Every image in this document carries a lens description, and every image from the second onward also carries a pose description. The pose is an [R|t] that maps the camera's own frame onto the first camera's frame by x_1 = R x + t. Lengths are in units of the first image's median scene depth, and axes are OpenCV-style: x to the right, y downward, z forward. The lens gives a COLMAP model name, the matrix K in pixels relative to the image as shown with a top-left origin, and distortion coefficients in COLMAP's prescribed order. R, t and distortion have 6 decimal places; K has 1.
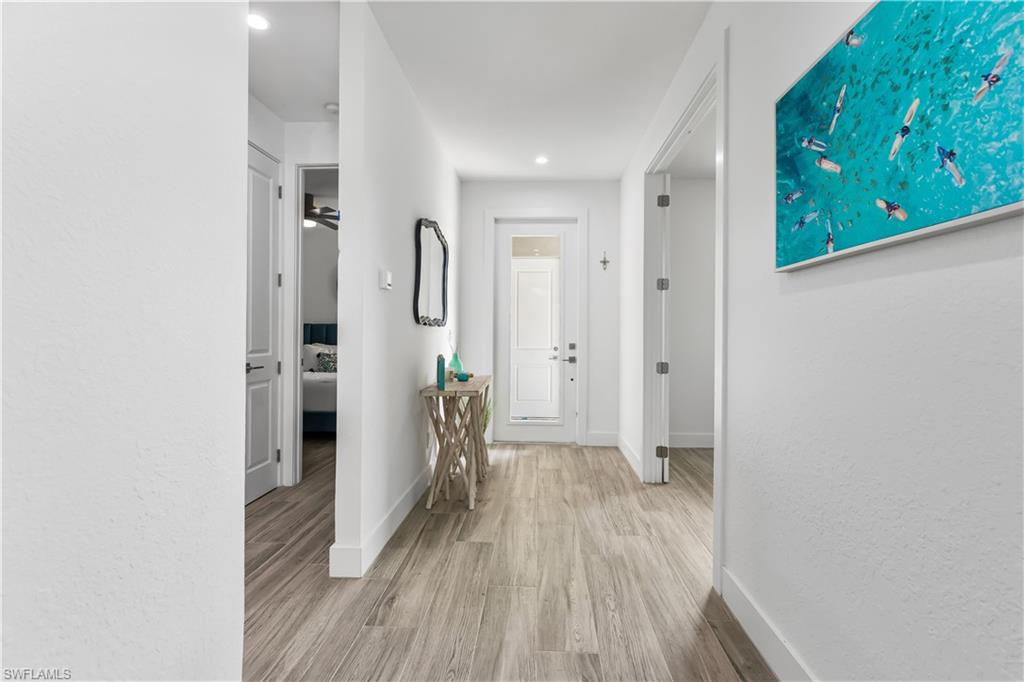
lens RADIAL K [[470.9, 0, 532.0], [0, 470.9, 335.4], [0, 0, 1]] dist [0.004067, -0.000299]
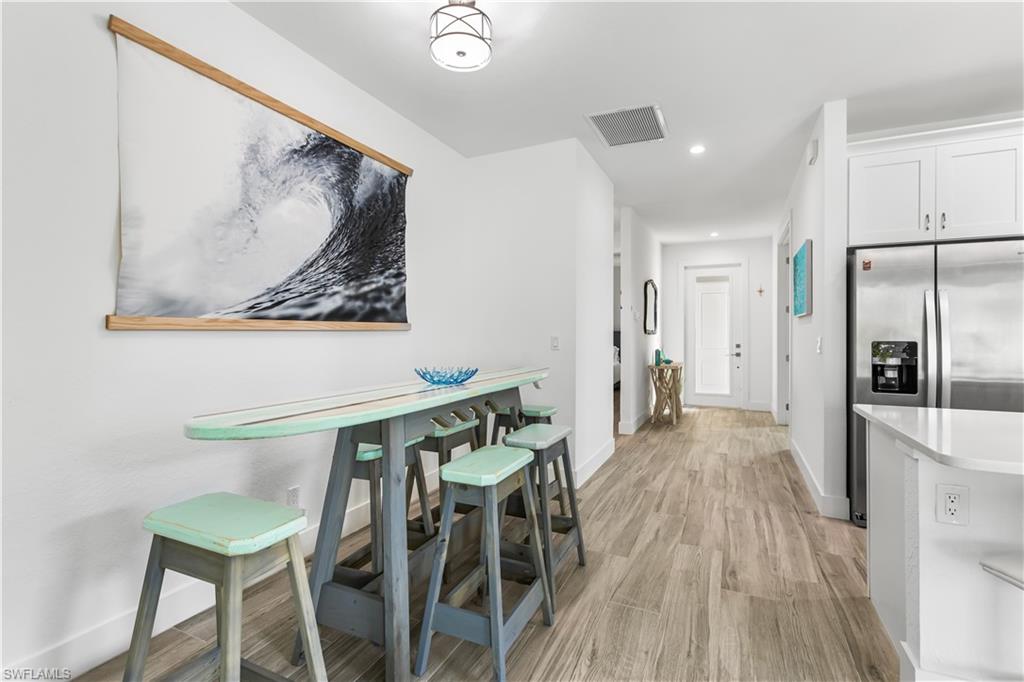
lens RADIAL K [[470.9, 0, 511.9], [0, 470.9, 332.4], [0, 0, 1]] dist [0.004067, -0.000299]
pose [[0.911981, -0.006684, -0.410177, 0.052976], [0.002403, 0.999937, -0.010953, -0.007765], [0.410224, 0.009003, 0.911940, -0.886845]]
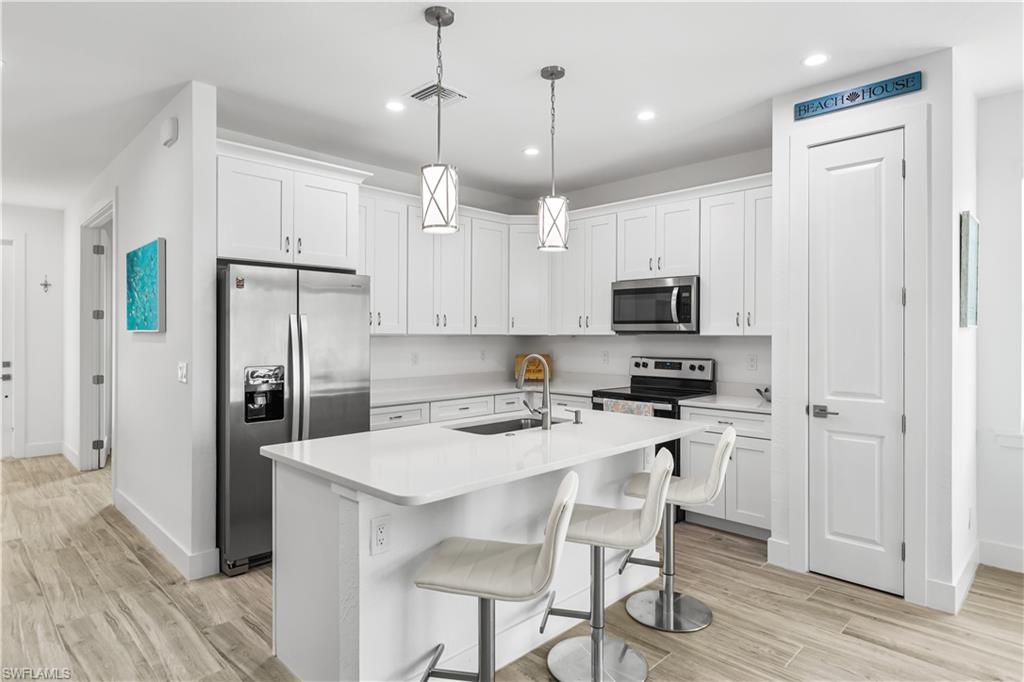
lens RADIAL K [[569.7, 0, 515.3], [0, 569.7, 331.5], [0, 0, 1]] dist [0.002797, -0.001912]
pose [[0.693155, -0.003879, 0.720778, -0.051491], [0.008149, 0.999964, -0.002456, -0.044902], [-0.720742, 0.007576, 0.693162, -0.822820]]
